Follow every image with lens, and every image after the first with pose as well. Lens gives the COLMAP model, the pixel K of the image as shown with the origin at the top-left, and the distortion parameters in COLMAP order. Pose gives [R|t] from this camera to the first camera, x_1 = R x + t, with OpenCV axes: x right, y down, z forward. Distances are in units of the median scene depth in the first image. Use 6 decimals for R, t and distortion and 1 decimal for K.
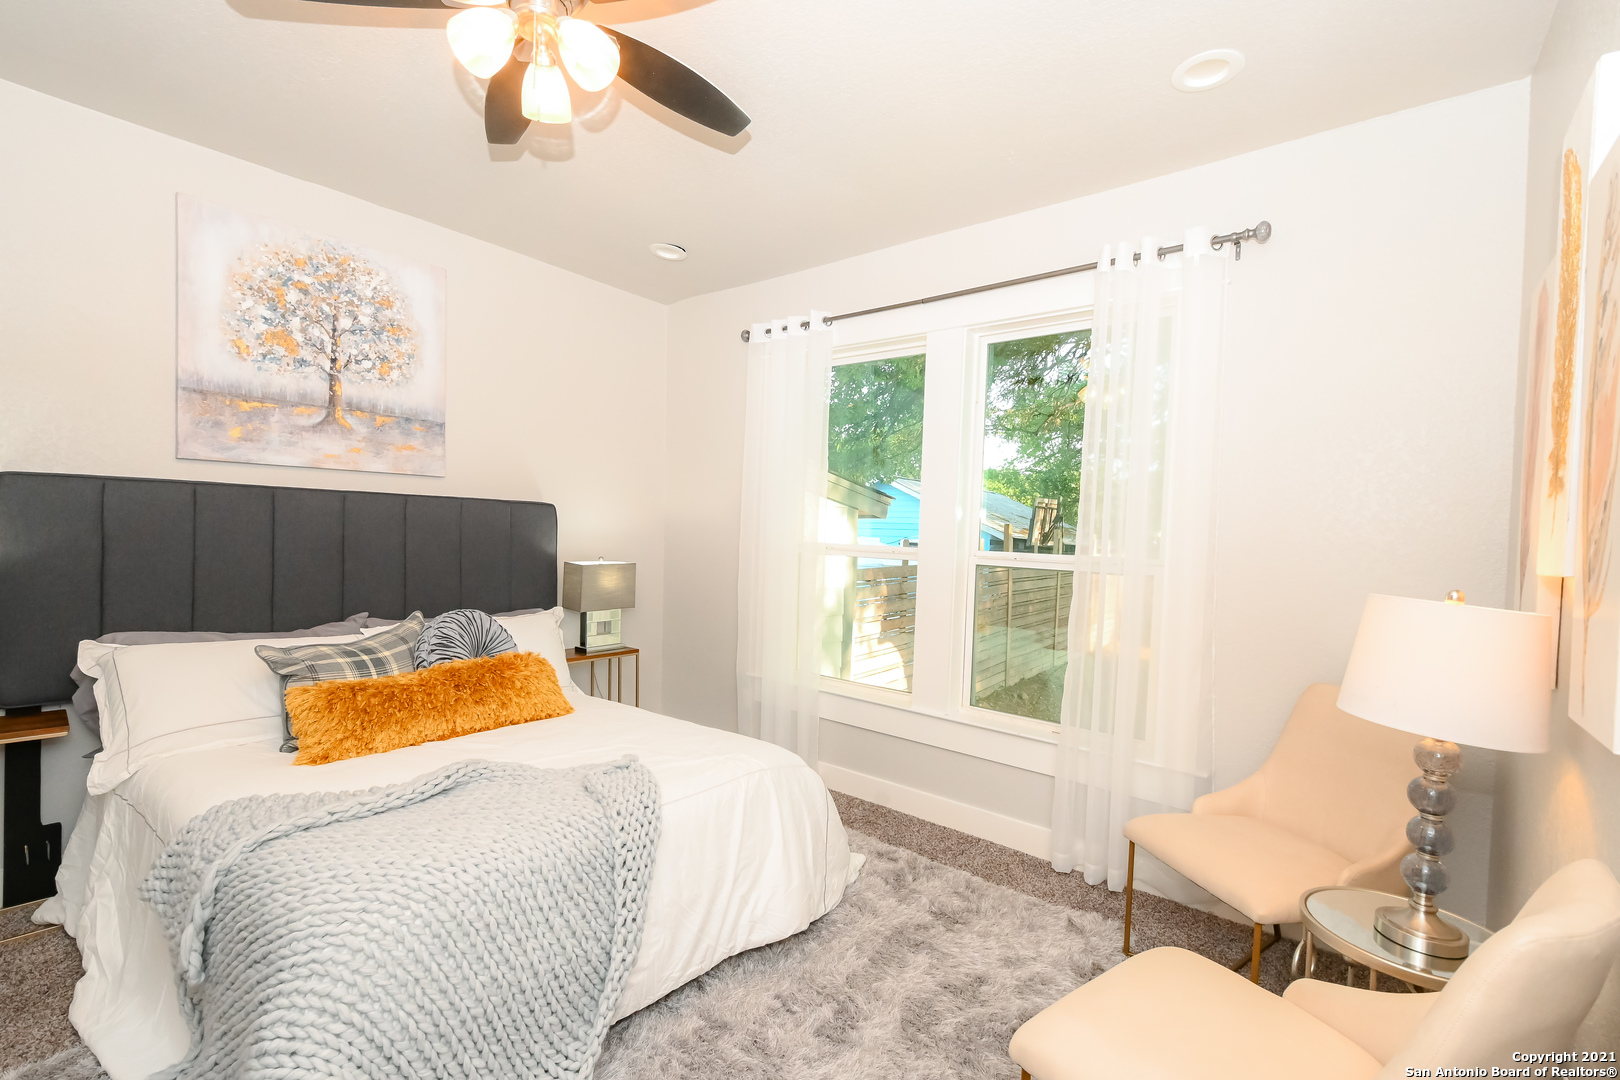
lens RADIAL K [[709.2, 0, 793.3], [0, 709.2, 553.5], [0, 0, 1]] dist [-0.001514, -0.003314]
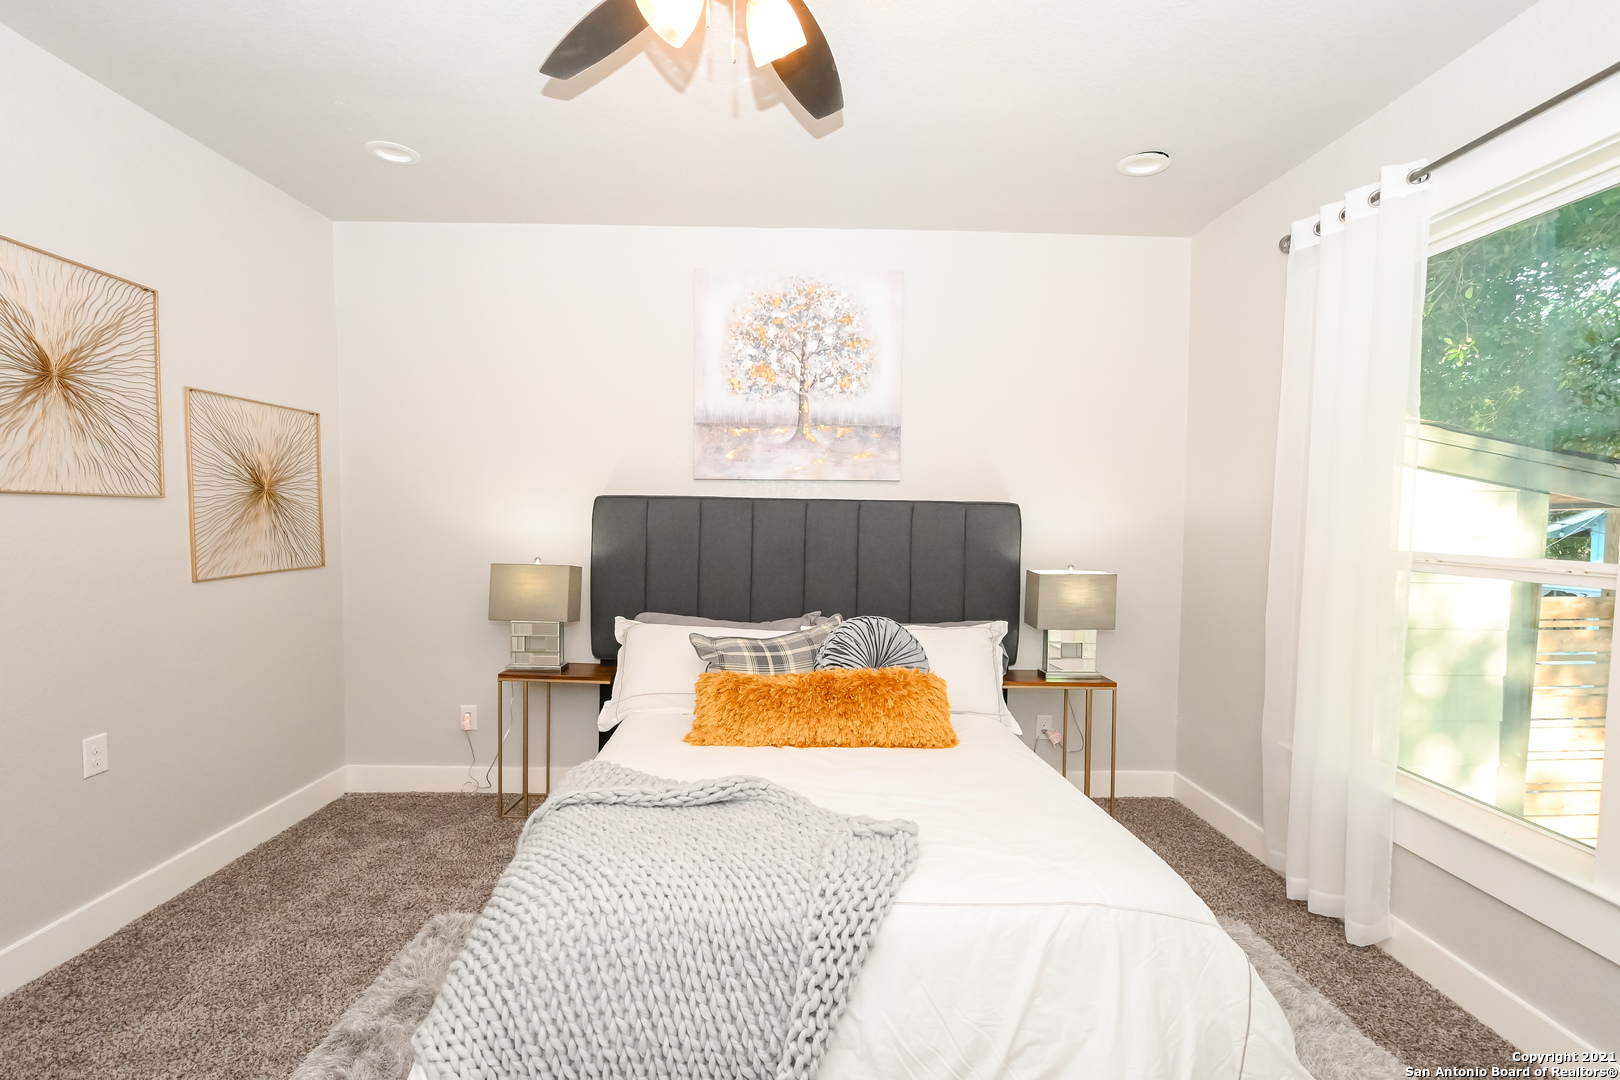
lens RADIAL K [[709.2, 0, 793.3], [0, 709.2, 553.5], [0, 0, 1]] dist [-0.001514, -0.003314]
pose [[0.649199, 0.014463, -0.760481, 0.204781], [-0.018507, 0.999824, 0.003217, -0.007890], [0.760393, 0.011986, 0.649352, 0.289689]]
